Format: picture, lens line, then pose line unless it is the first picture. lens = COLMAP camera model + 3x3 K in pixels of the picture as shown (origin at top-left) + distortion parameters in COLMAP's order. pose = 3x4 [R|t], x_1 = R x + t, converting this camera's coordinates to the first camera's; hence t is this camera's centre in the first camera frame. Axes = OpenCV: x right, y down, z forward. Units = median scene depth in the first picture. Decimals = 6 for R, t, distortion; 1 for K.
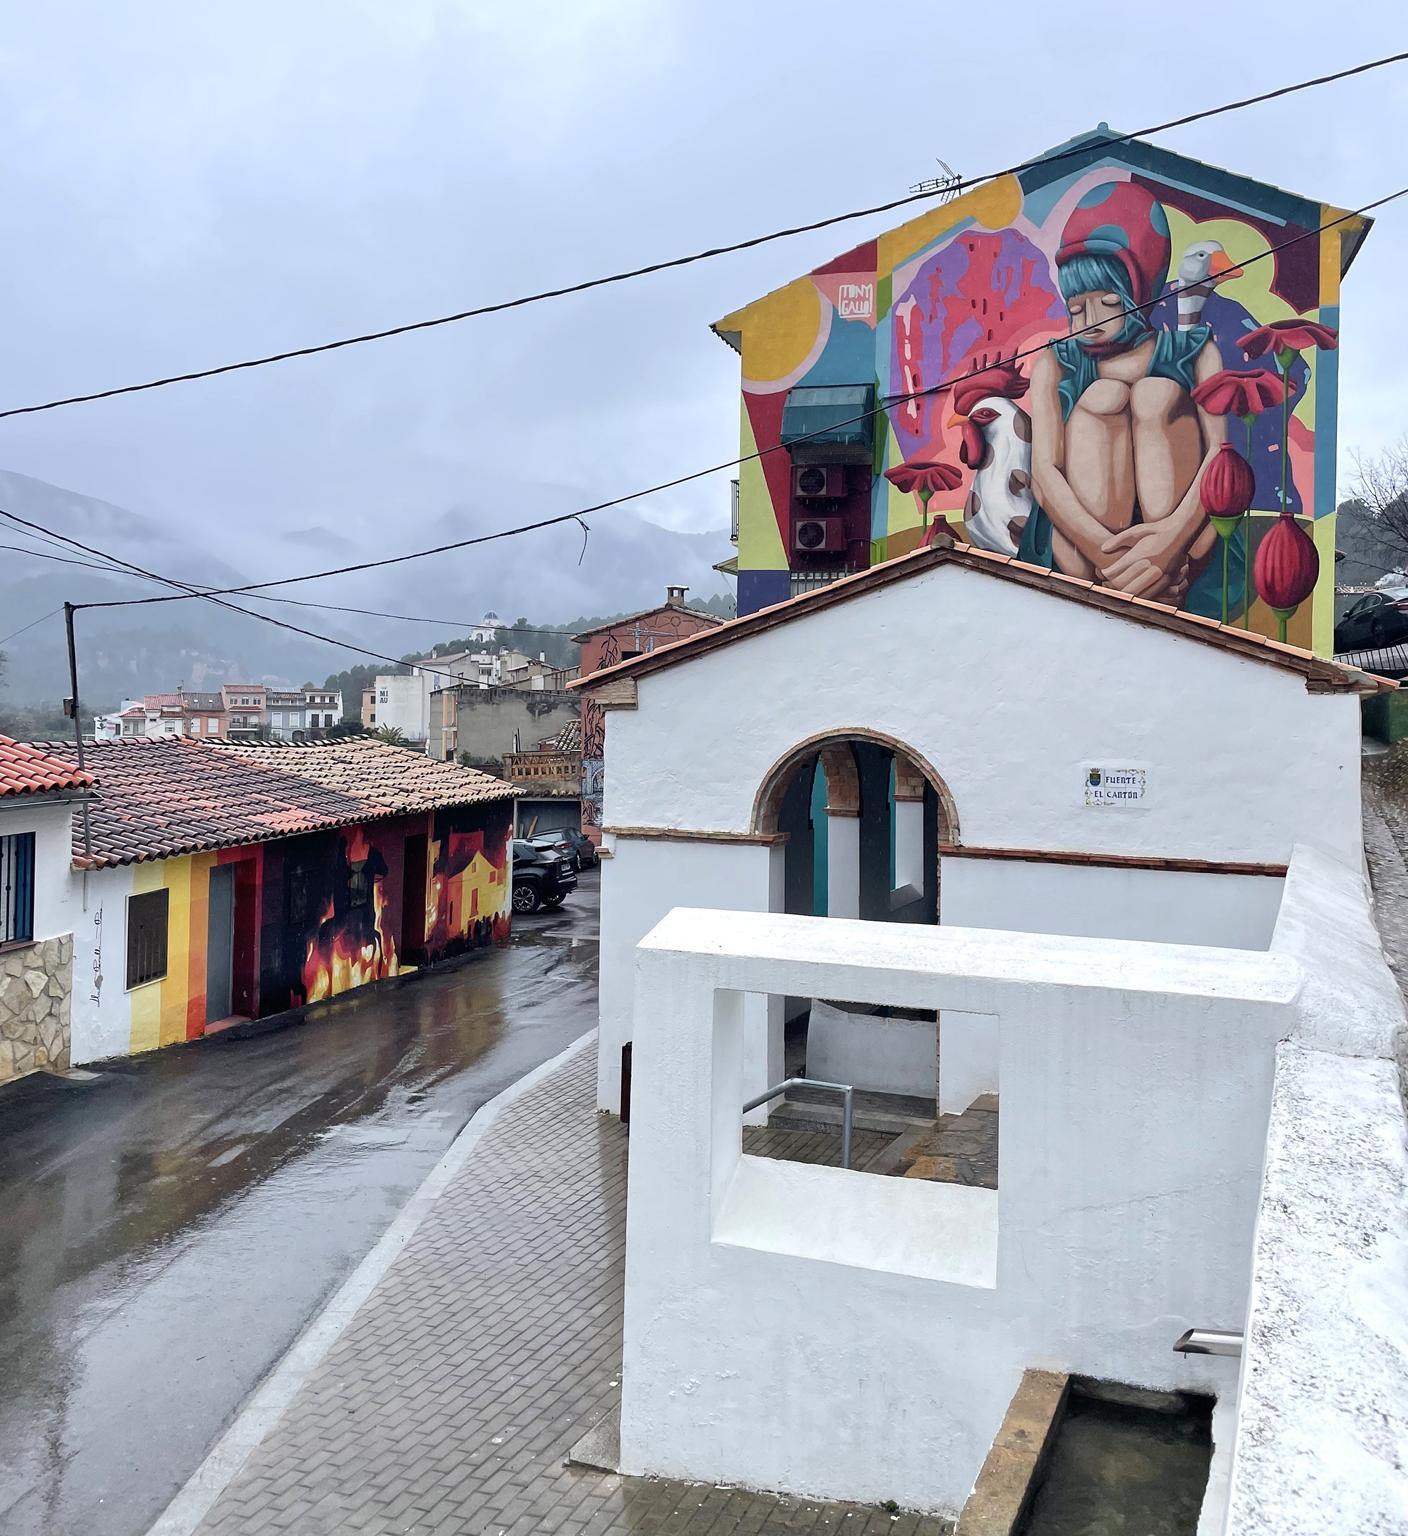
lens RADIAL K [[1430.5, 0, 711.7], [0, 1430.5, 701.2], [0, 0, 1]] dist [0.069806, 0.000000]
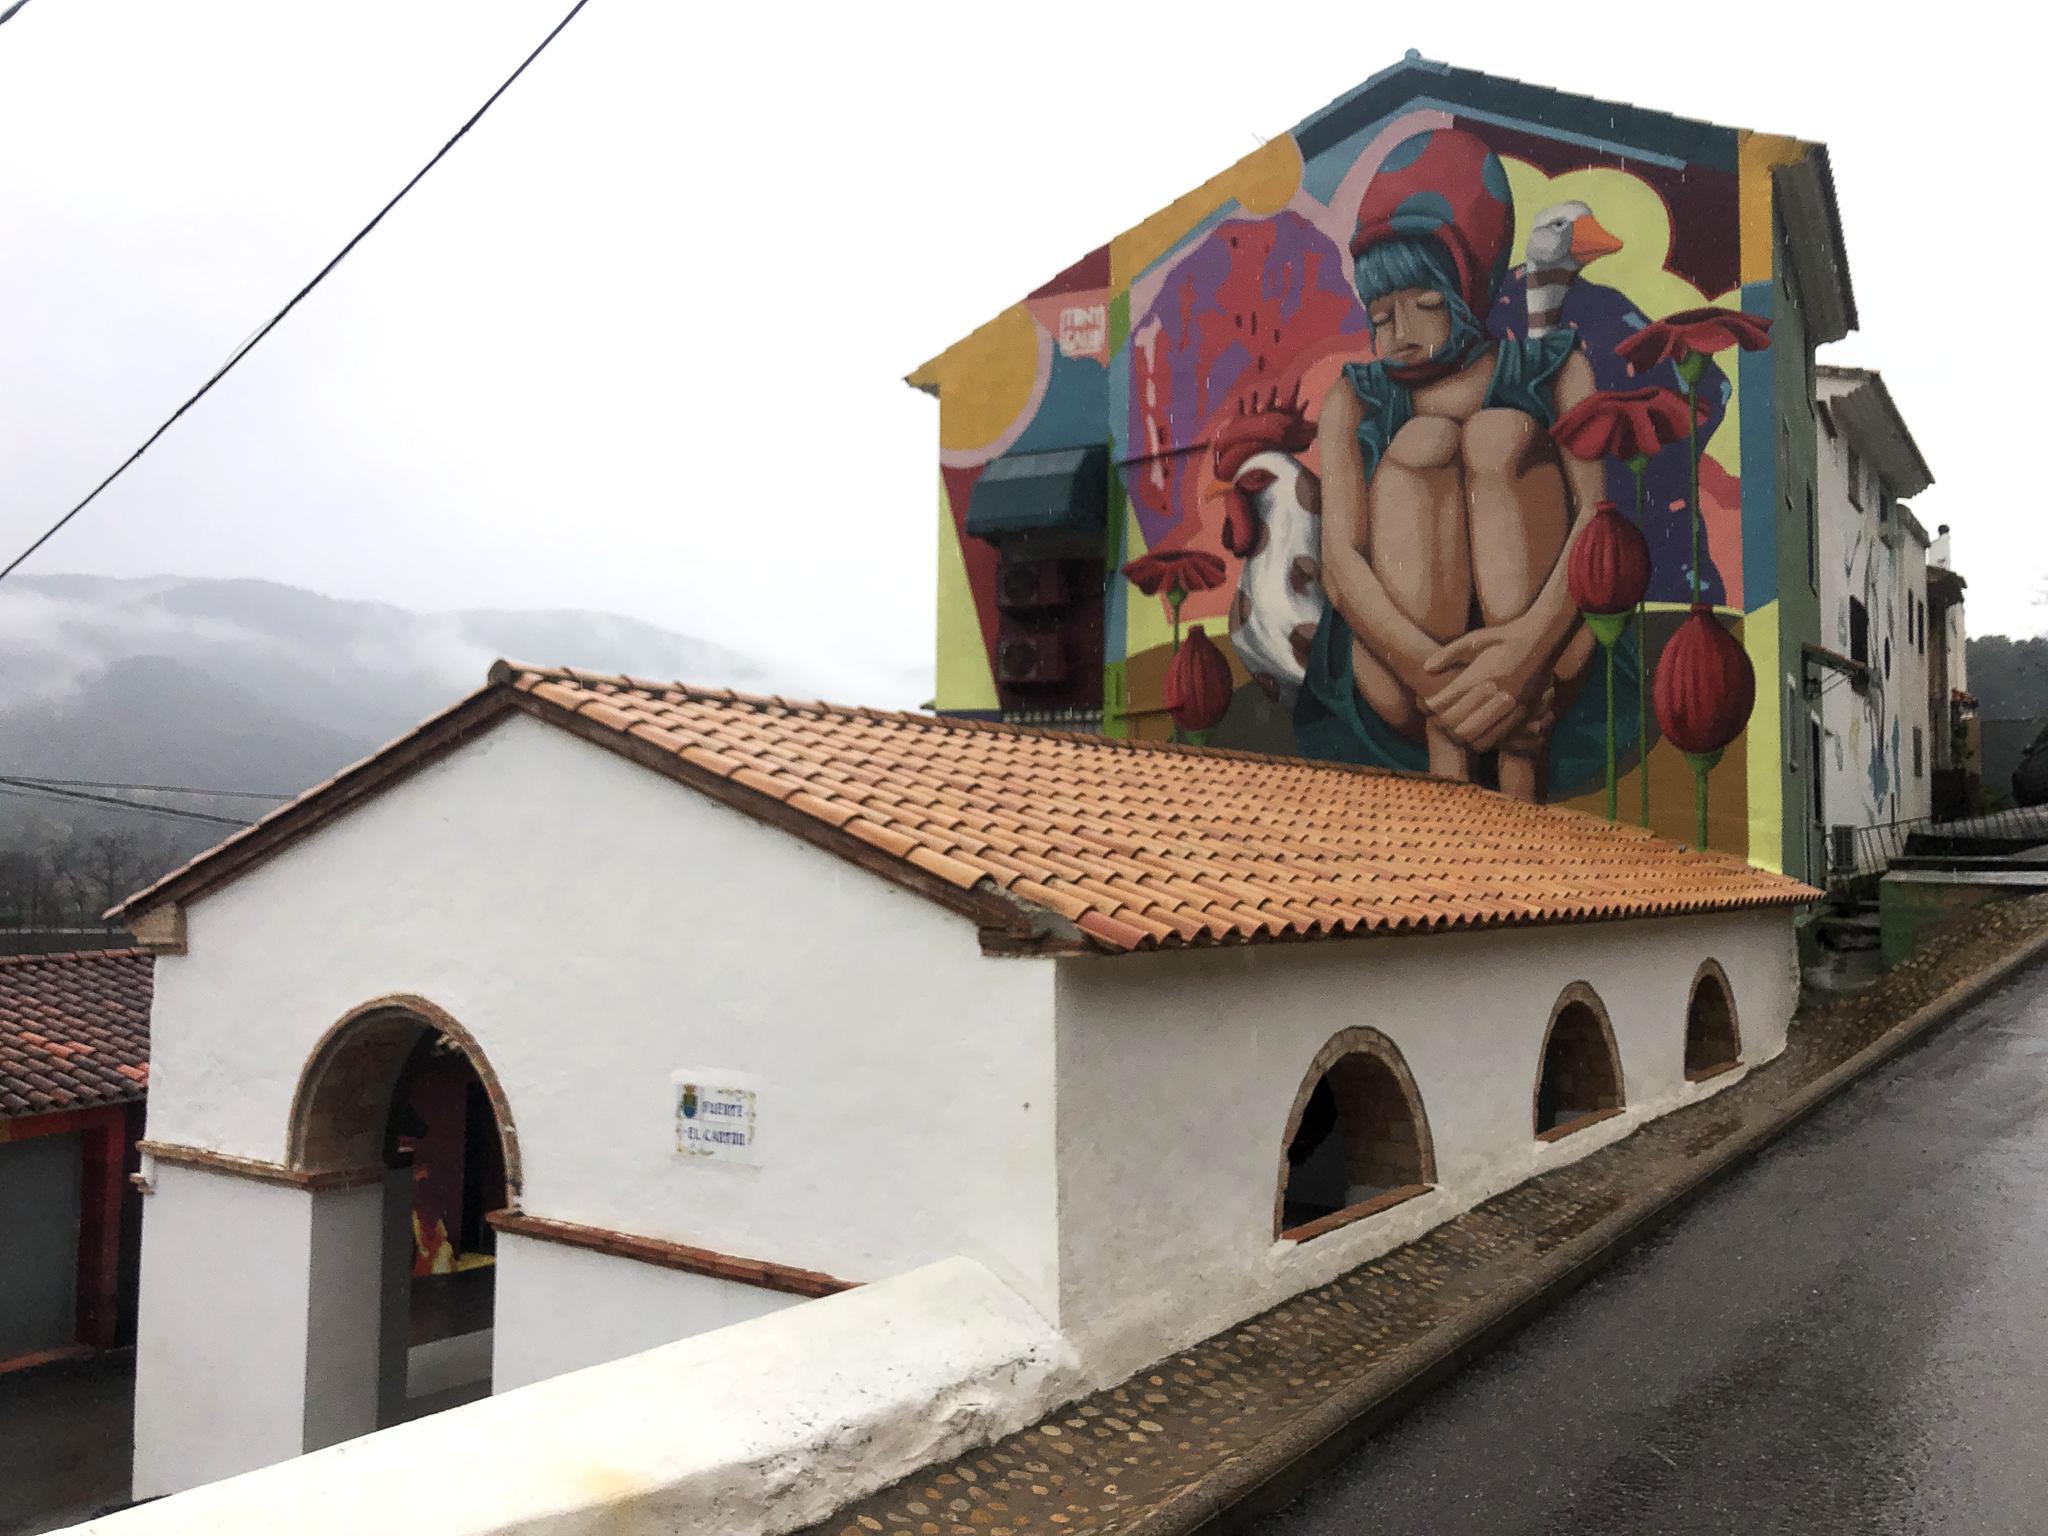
lens RADIAL K [[1695.8, 0, 1020.5], [0, 1695.8, 751.2], [0, 0, 1]] dist [0.063985, -0.099319]
pose [[0.974483, -0.019207, -0.223637, 0.263129], [0.005000, 0.997943, -0.063919, -0.018130], [0.224404, 0.061170, 0.972574, 0.196410]]
